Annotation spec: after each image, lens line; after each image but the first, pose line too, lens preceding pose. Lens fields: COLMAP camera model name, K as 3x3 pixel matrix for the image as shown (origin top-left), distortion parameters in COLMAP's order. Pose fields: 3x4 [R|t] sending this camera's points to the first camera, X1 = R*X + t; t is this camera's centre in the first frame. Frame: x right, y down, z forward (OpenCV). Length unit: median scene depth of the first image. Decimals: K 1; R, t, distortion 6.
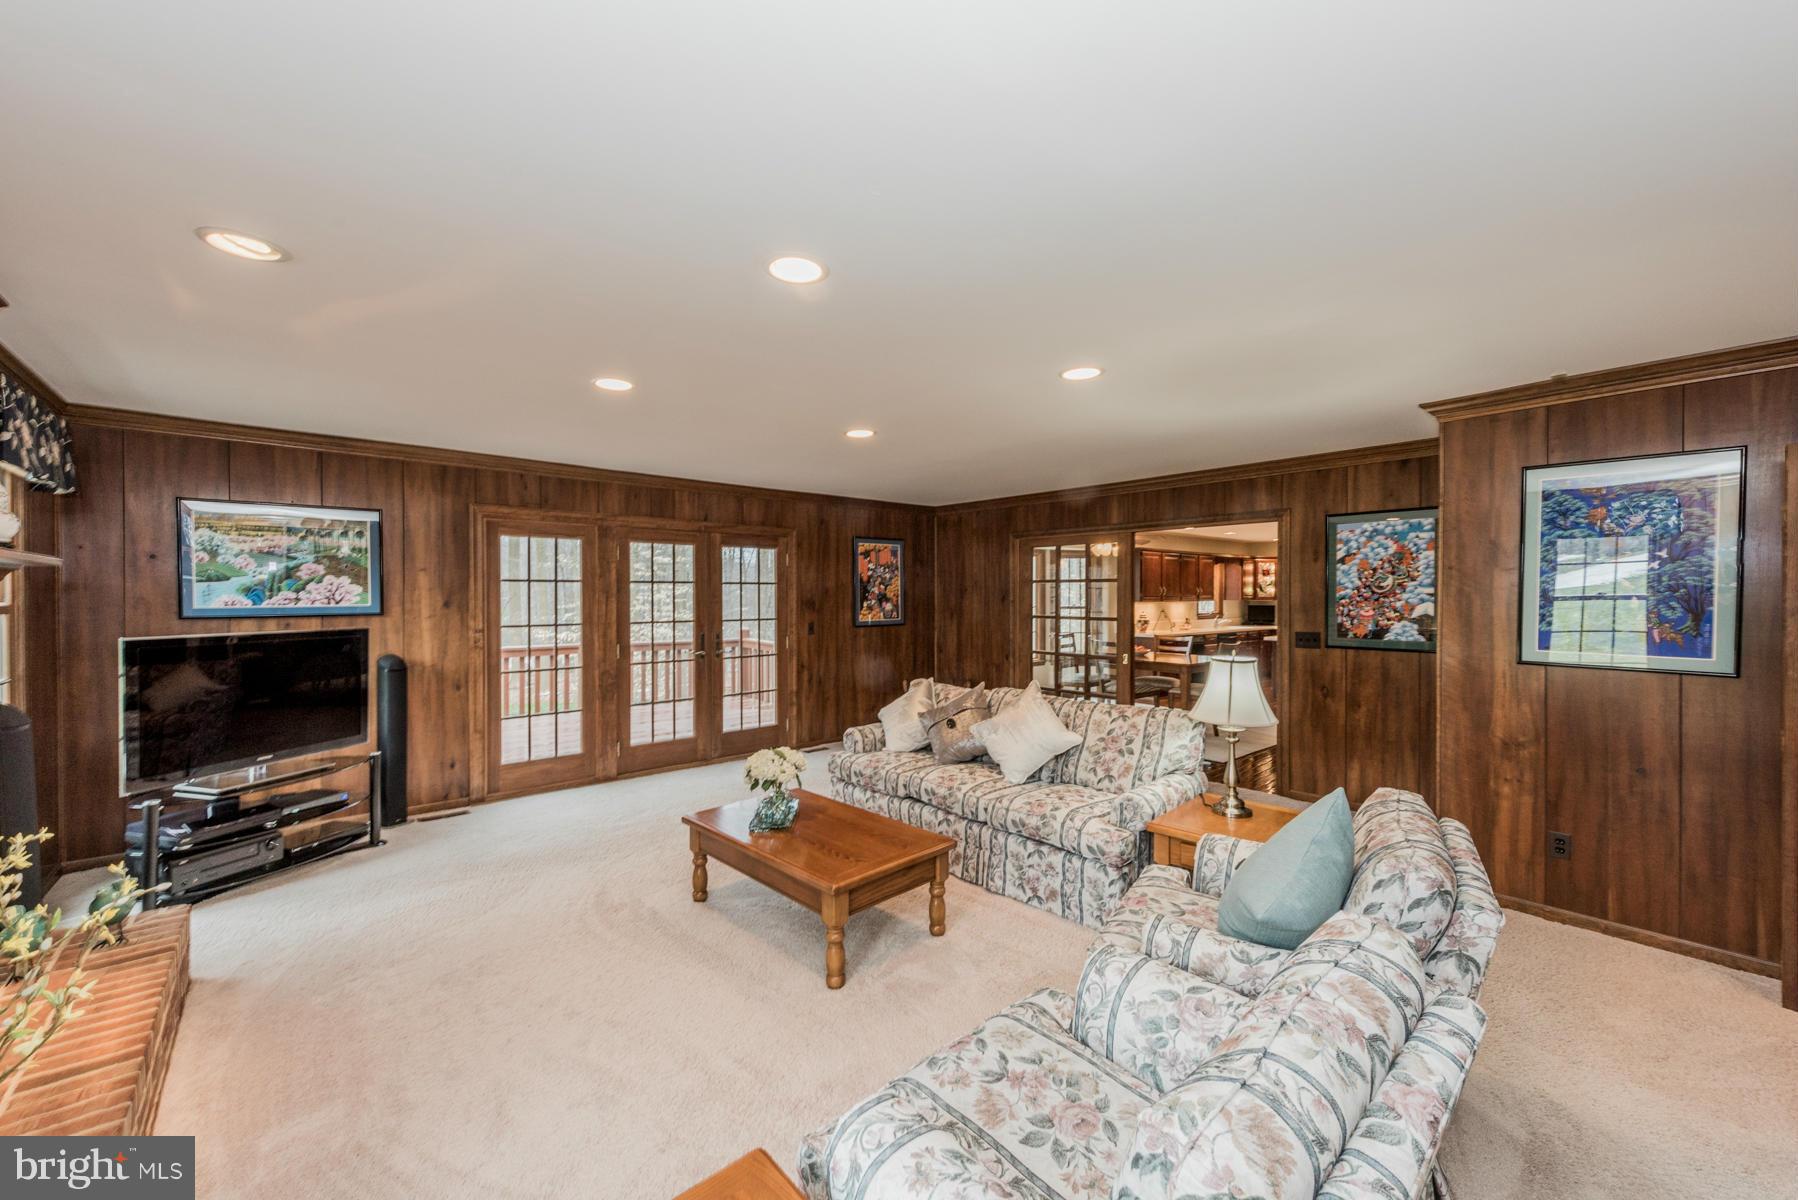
lens RADIAL K [[713.3, 0, 896.0], [0, 713.3, 599.7], [0, 0, 1]] dist [0.014258, -0.000838]
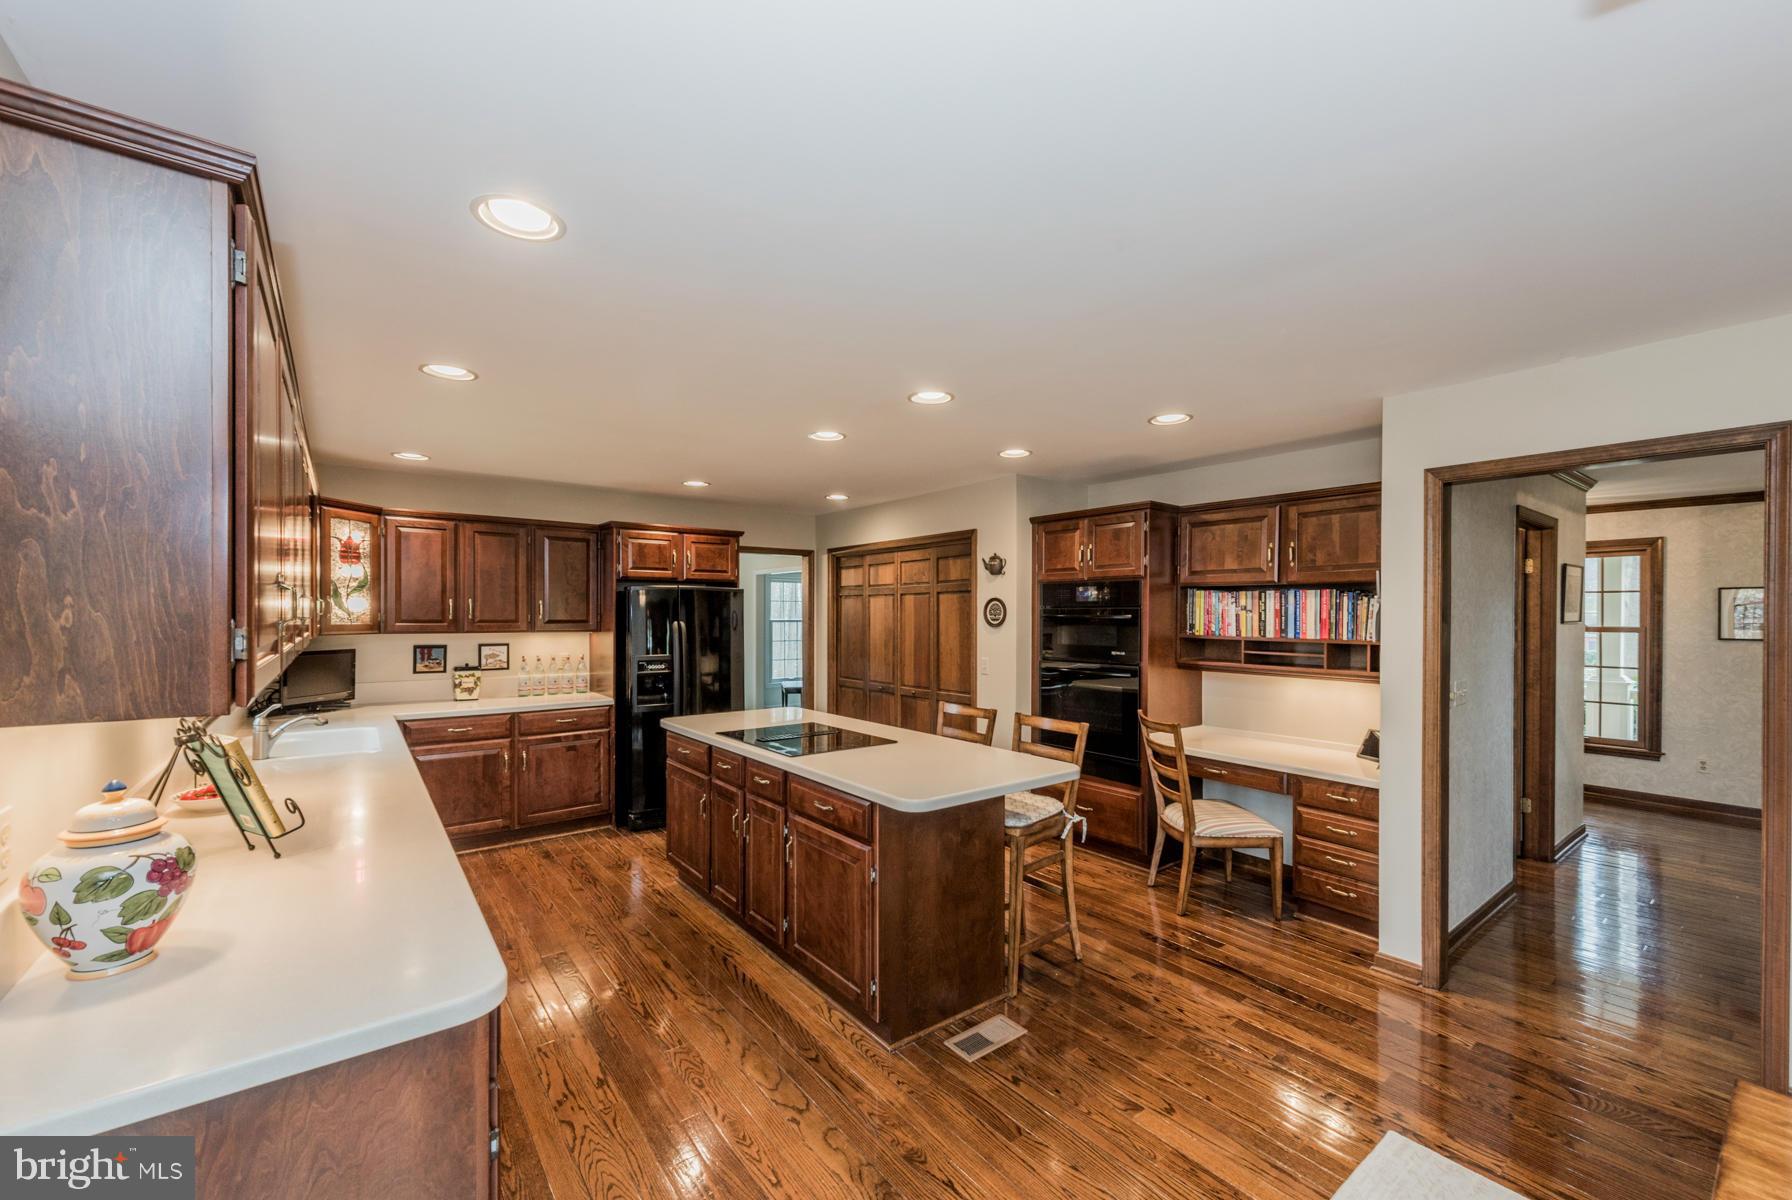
lens RADIAL K [[710.9, 0, 910.8], [0, 710.9, 627.2], [0, 0, 1]] dist [0.014258, -0.000838]
pose [[0.060202, -0.019967, 0.997987, 0.200415], [0.007161, 0.999783, 0.019571, -0.007899], [-0.998161, 0.005969, 0.060331, 0.721954]]
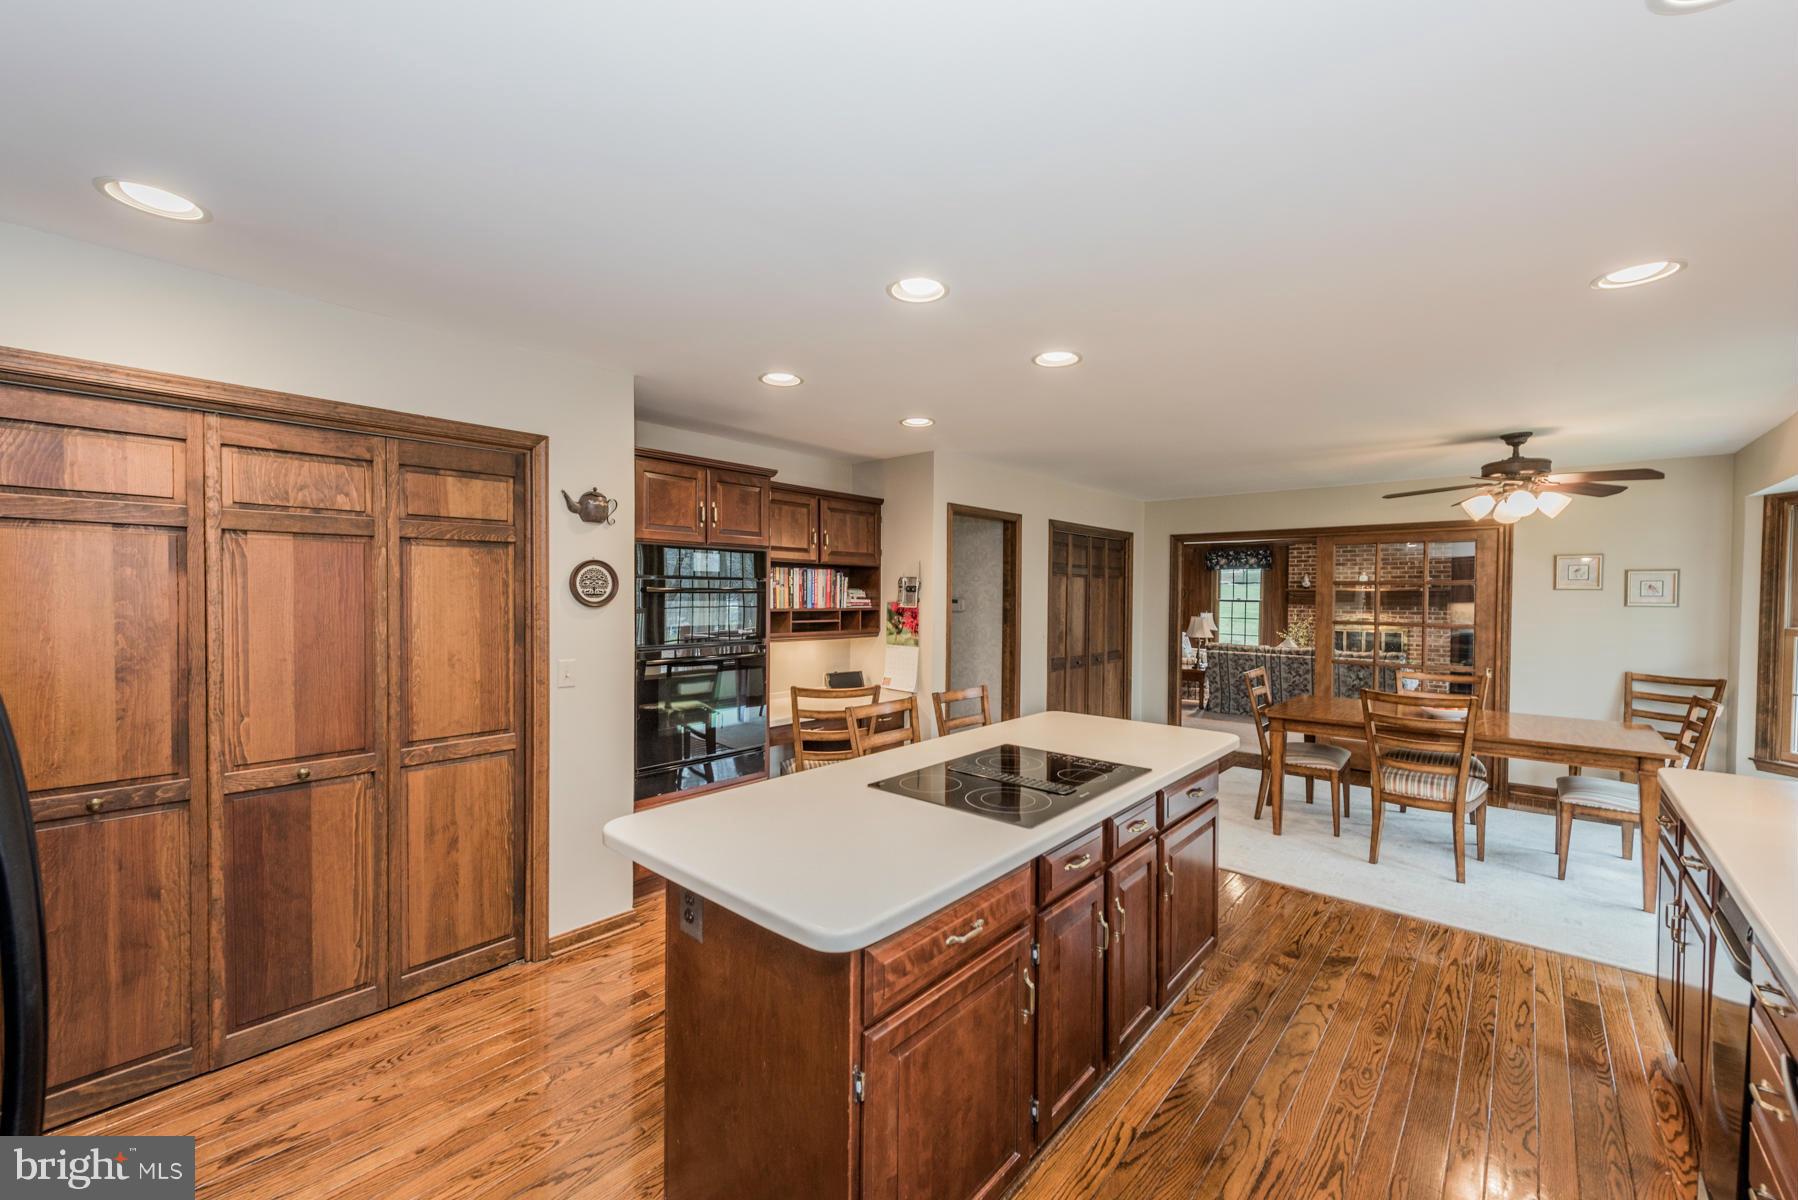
lens RADIAL K [[713.3, 0, 890.0], [0, 713.3, 599.9], [0, 0, 1]] dist [0.014258, -0.000838]
pose [[-0.993648, -0.008271, -0.112224, 0.518702], [-0.010835, 0.999694, 0.022260, -0.009112], [0.112006, 0.023334, -0.993434, 0.952008]]
